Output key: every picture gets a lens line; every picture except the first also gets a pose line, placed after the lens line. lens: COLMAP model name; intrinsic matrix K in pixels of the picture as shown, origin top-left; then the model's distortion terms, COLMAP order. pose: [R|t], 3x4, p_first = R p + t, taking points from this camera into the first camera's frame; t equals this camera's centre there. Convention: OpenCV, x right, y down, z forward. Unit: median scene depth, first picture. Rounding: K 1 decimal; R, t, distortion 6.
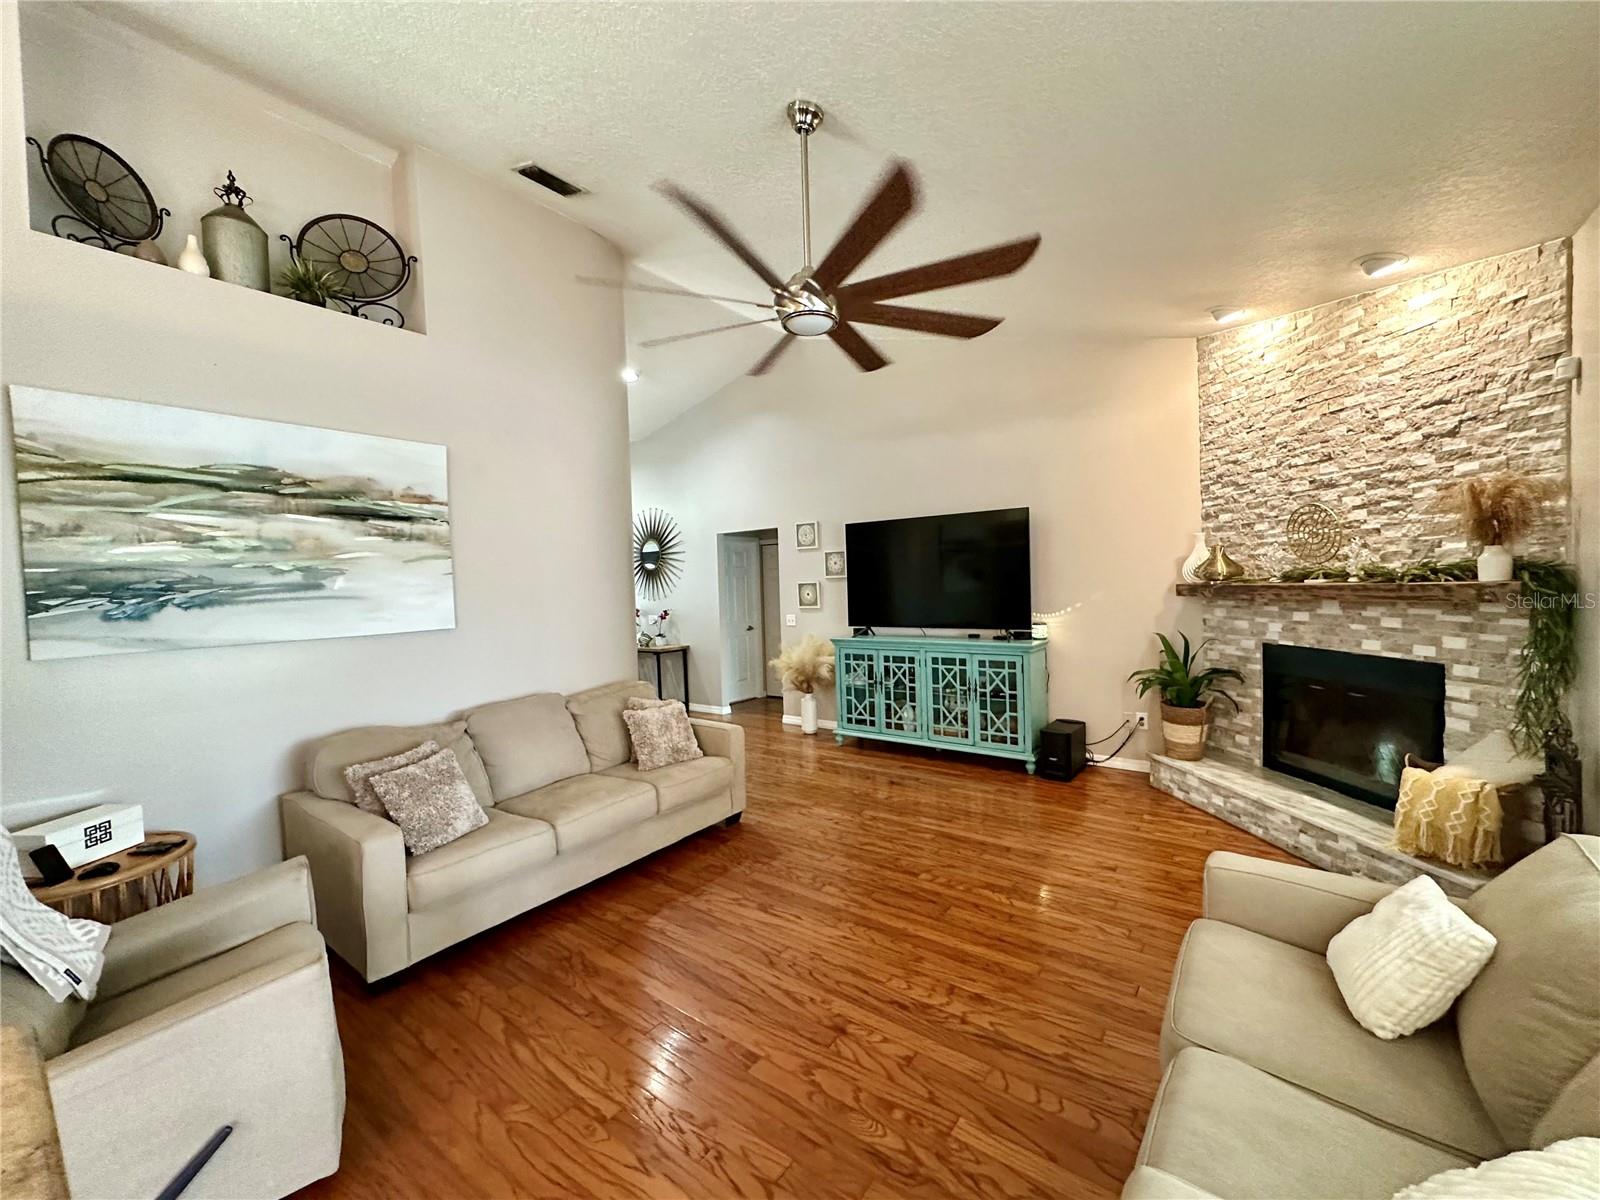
lens RADIAL K [[638.2, 0, 801.1], [0, 638.2, 598.6], [0, 0, 1]] dist [-0.003560, 0.000787]
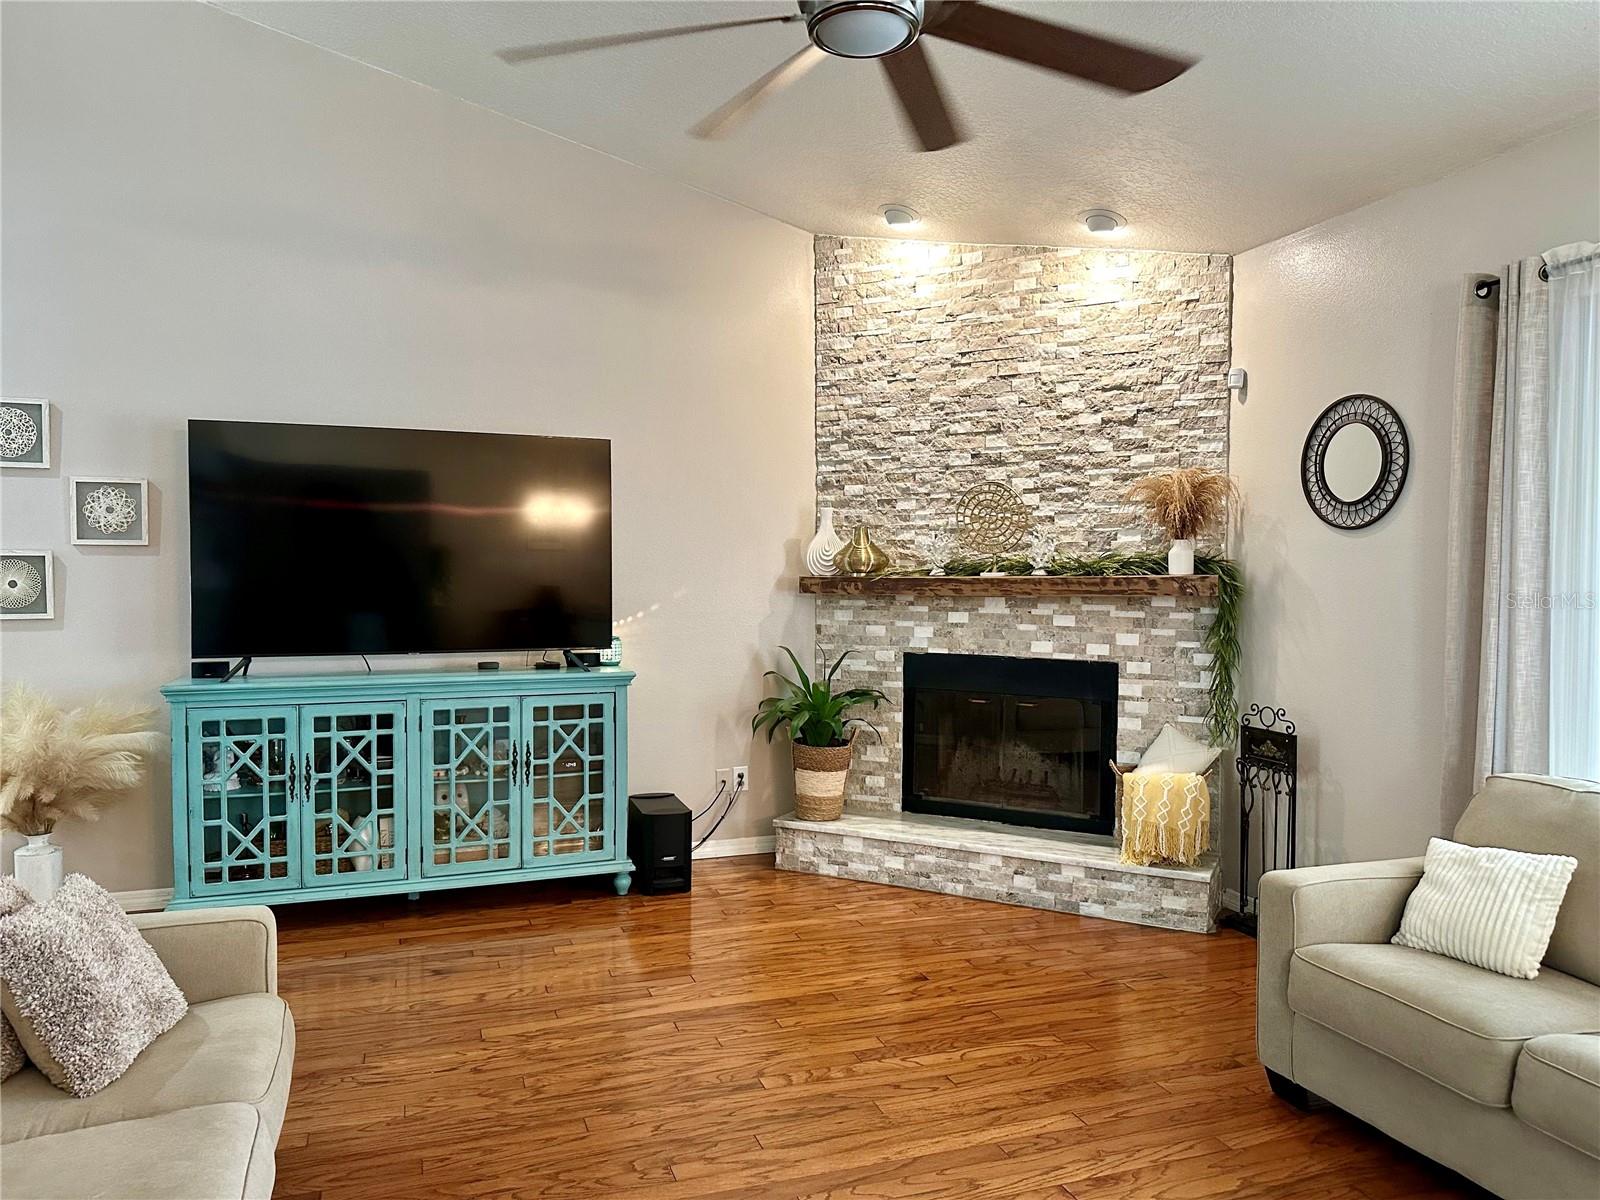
lens RADIAL K [[1109.2, 0, 806.3], [0, 1109.2, 607.6], [0, 0, 1]] dist [0.165733, -0.333755]
pose [[0.553533, 0.005225, 0.832811, -0.542131], [0.003839, 0.999954, -0.008825, 0.028147], [-0.832818, 0.008082, 0.553488, 0.379858]]
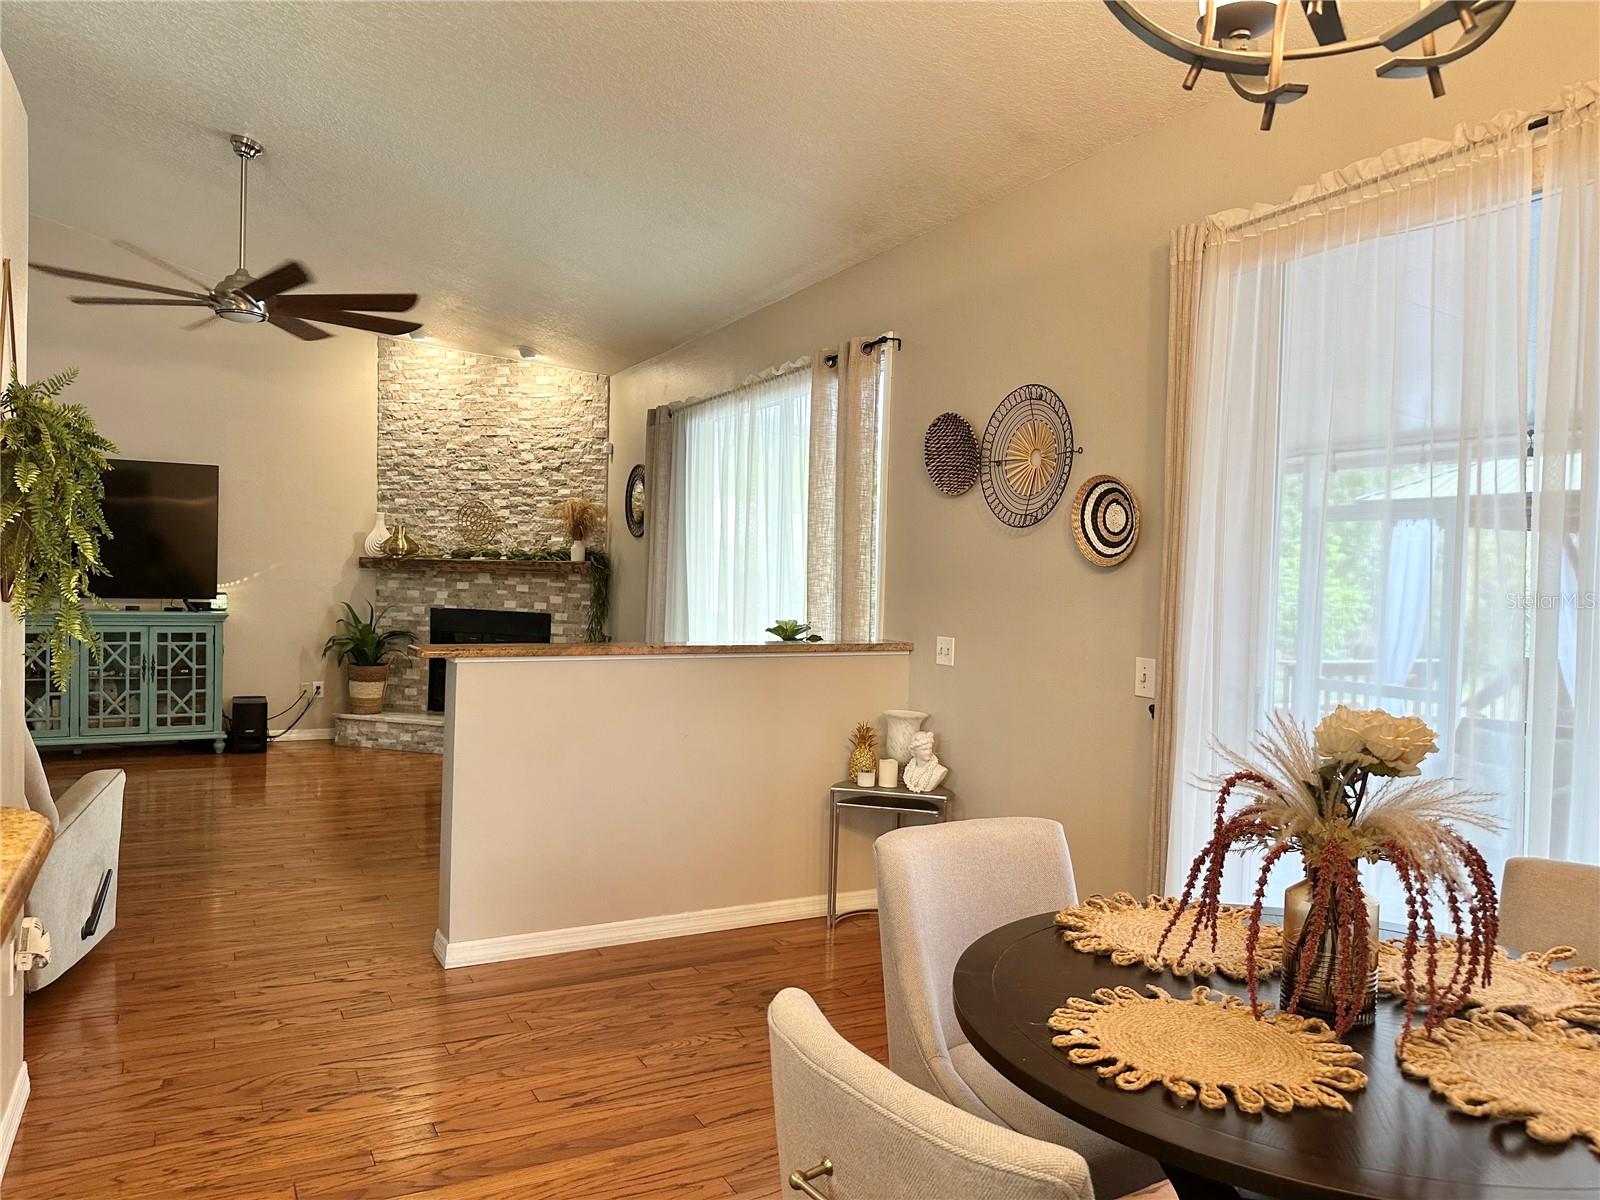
lens RADIAL K [[1109.2, 0, 806.3], [0, 1109.2, 607.6], [0, 0, 1]] dist [0.165733, -0.333755]
pose [[0.411264, 0.016286, 0.911371, -1.053281], [-0.013877, 0.999836, -0.011604, 0.093038], [-0.911411, -0.007875, 0.411422, -0.604697]]
